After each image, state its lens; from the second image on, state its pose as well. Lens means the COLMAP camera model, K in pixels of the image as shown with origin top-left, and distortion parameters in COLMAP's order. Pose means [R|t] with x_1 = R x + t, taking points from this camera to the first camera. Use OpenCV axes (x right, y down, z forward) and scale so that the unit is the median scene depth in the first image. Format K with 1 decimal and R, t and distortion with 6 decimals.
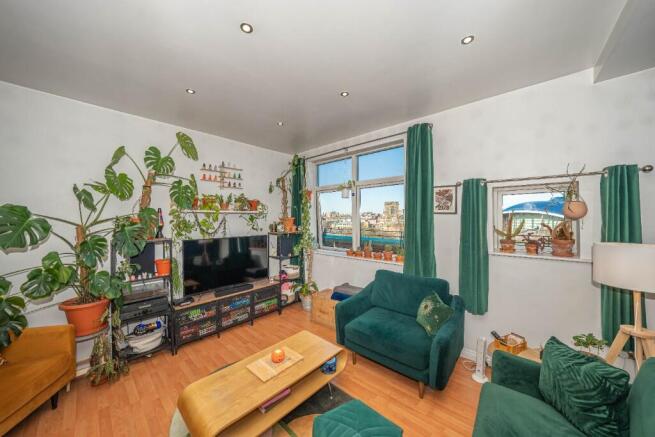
lens RADIAL K [[224.6, 0, 326.4], [0, 224.6, 217.4], [0, 0, 1]] dist [-0.029499, 0.006020]
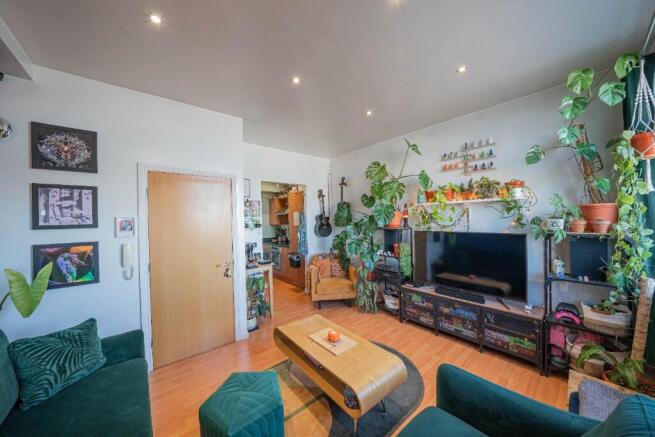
lens RADIAL K [[224.6, 0, 326.4], [0, 224.6, 217.4], [0, 0, 1]] dist [-0.029499, 0.006020]
pose [[-0.140002, 0.004274, -0.990142, 0.474954], [0.029636, 0.999561, 0.000125, 0.018542], [0.989708, -0.029327, -0.140067, 0.616634]]
